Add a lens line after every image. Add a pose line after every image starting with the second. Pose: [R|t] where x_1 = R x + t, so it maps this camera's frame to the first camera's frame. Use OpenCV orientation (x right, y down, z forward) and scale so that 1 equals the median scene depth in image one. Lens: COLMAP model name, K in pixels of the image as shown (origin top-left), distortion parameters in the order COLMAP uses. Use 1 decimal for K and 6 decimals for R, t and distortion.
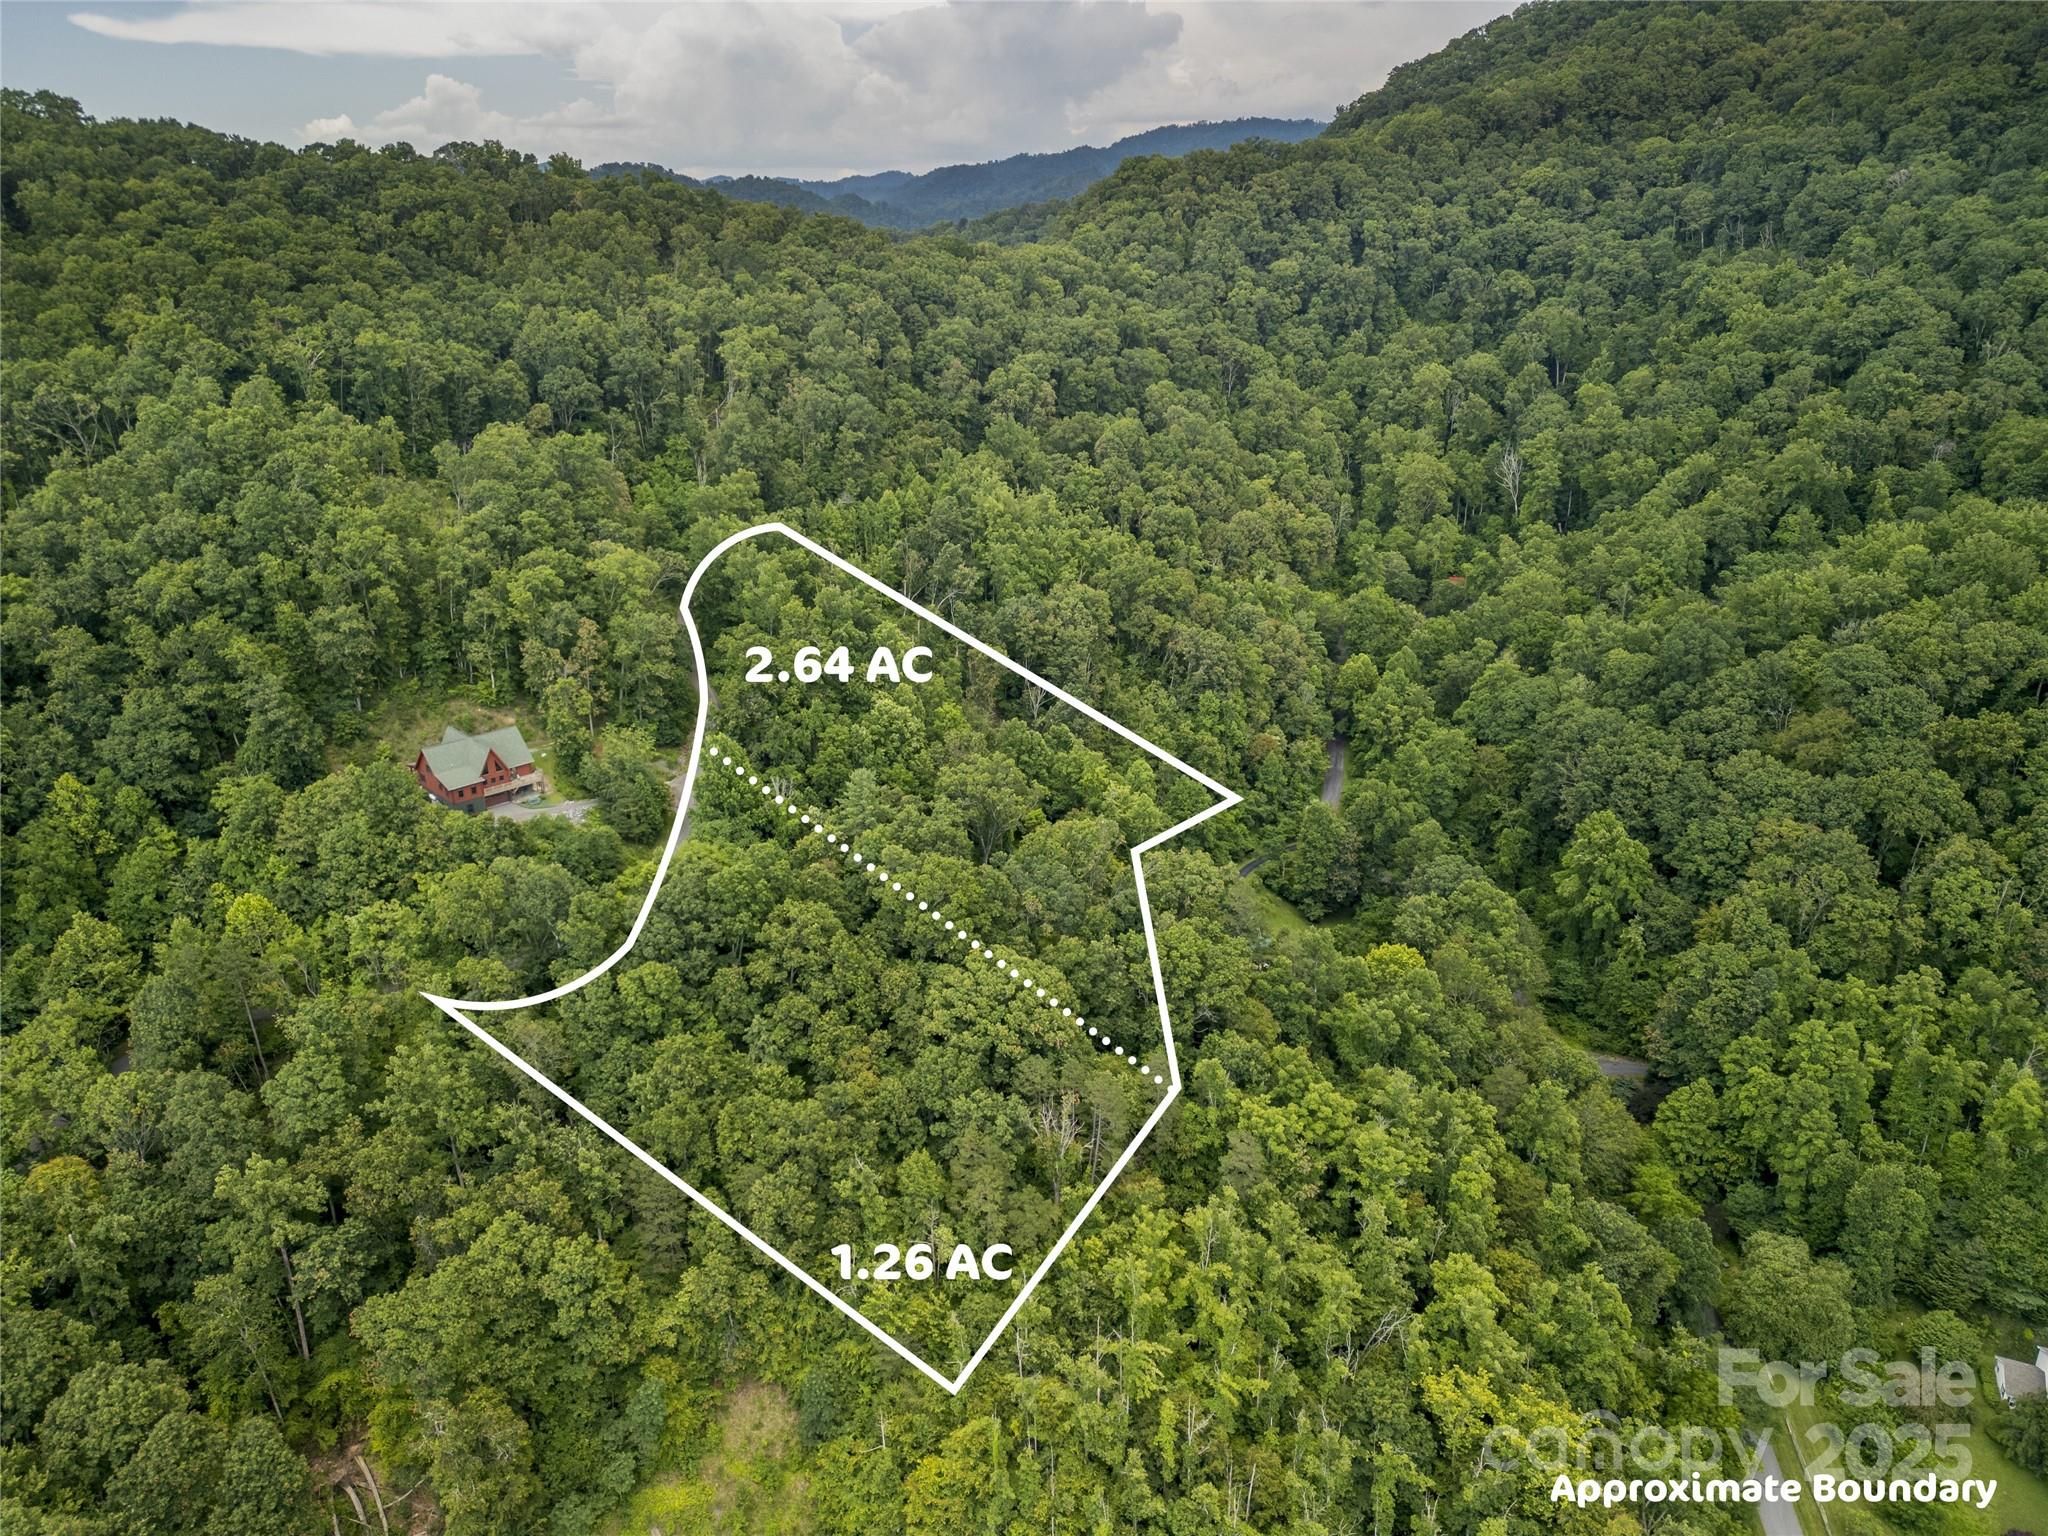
lens RADIAL K [[1436.0, 0, 1025.1], [0, 1436.0, 771.3], [0, 0, 1]] dist [0.081590, -0.085487]
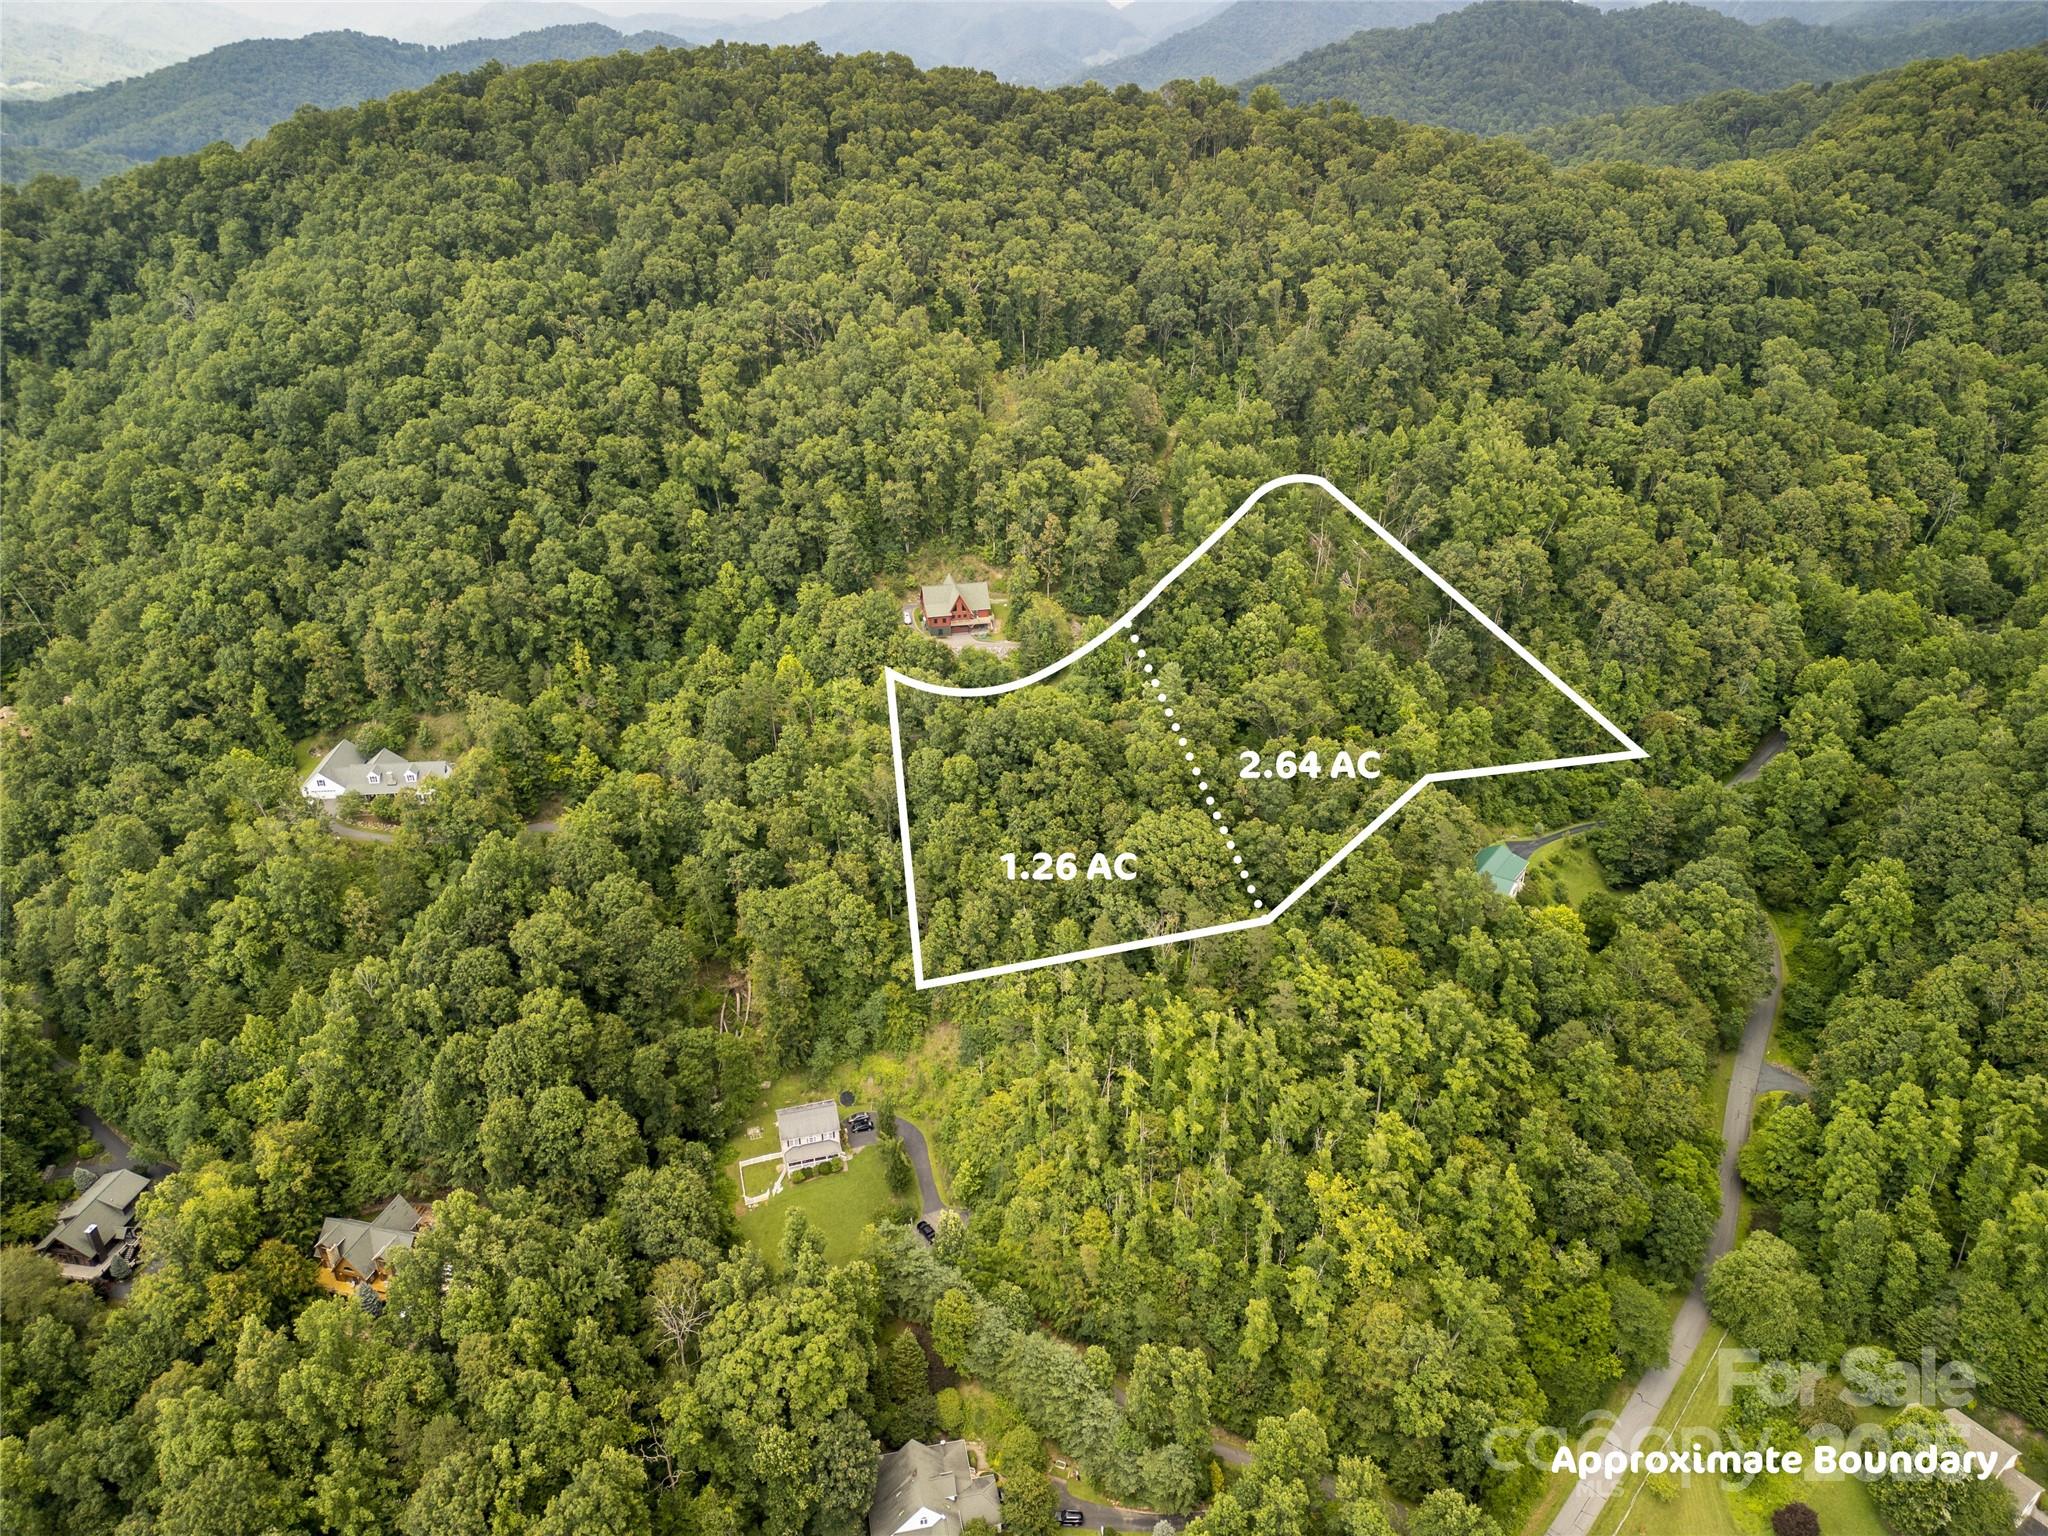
lens RADIAL K [[1436.0, 0, 1020.5], [0, 1436.0, 772.1], [0, 0, 1]] dist [0.081590, -0.085487]
pose [[0.840928, 0.254926, -0.477338, 0.399843], [-0.200983, 0.966124, 0.161894, -0.084283], [0.502439, -0.040204, 0.863677, -0.226015]]
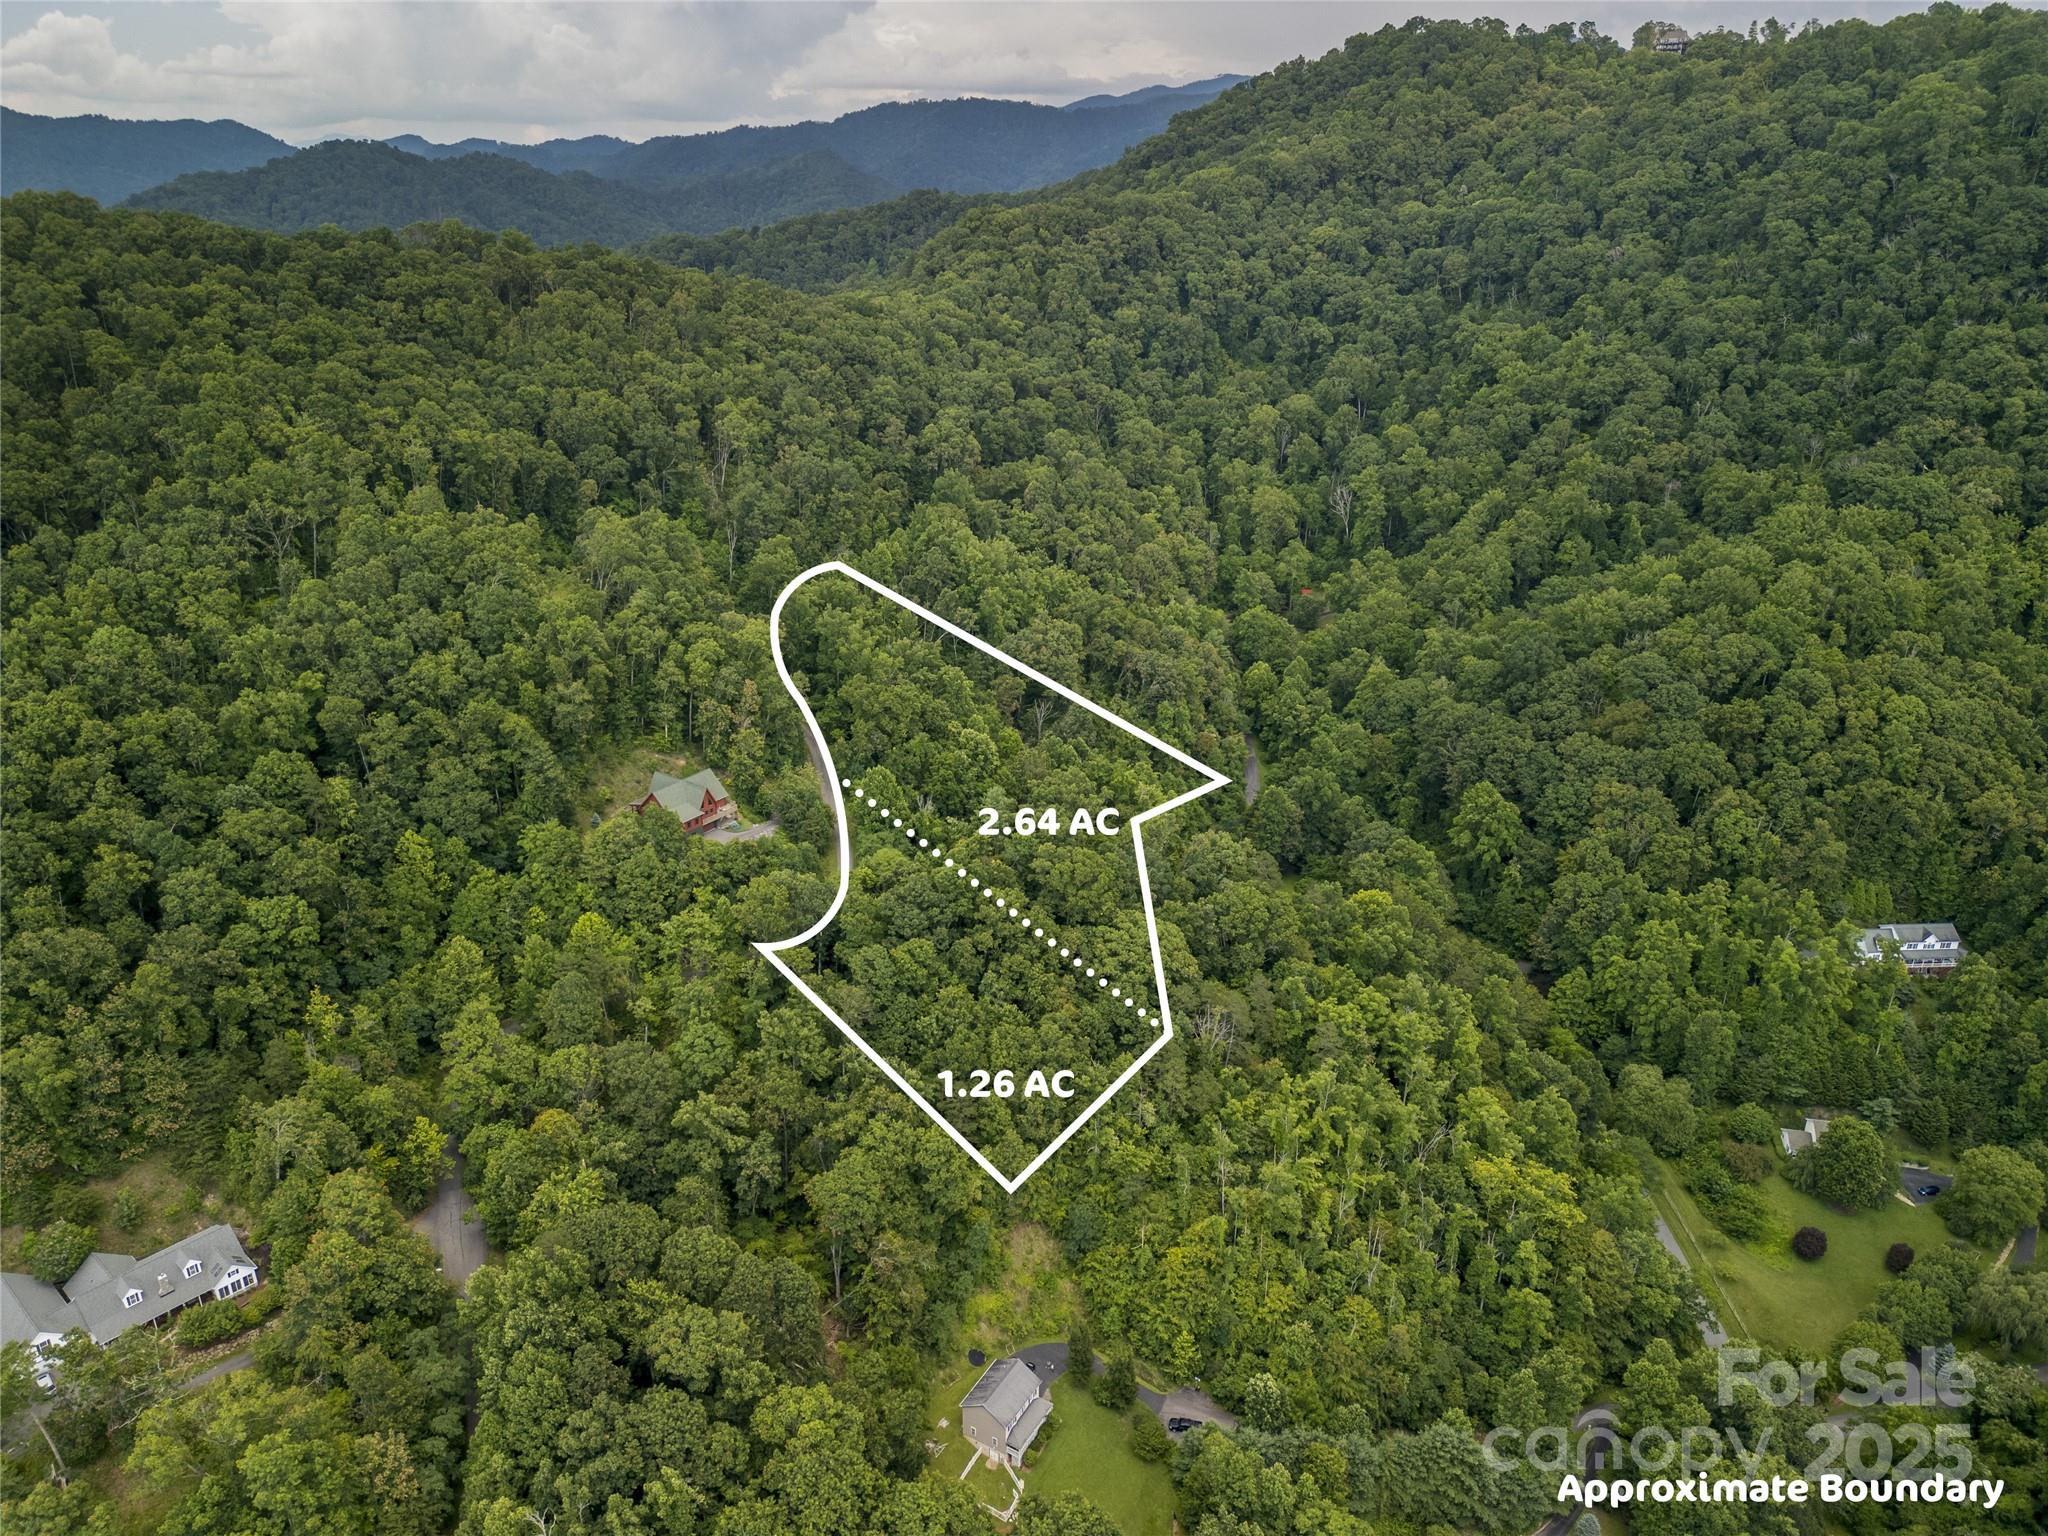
lens RADIAL K [[1436.0, 0, 1035.3], [0, 1436.0, 762.2], [0, 0, 1]] dist [0.081590, -0.085487]
pose [[0.981673, -0.056017, 0.182152, -0.292039], [0.053519, 0.998393, 0.018607, -0.043758], [-0.182902, -0.008517, 0.983094, -0.289011]]
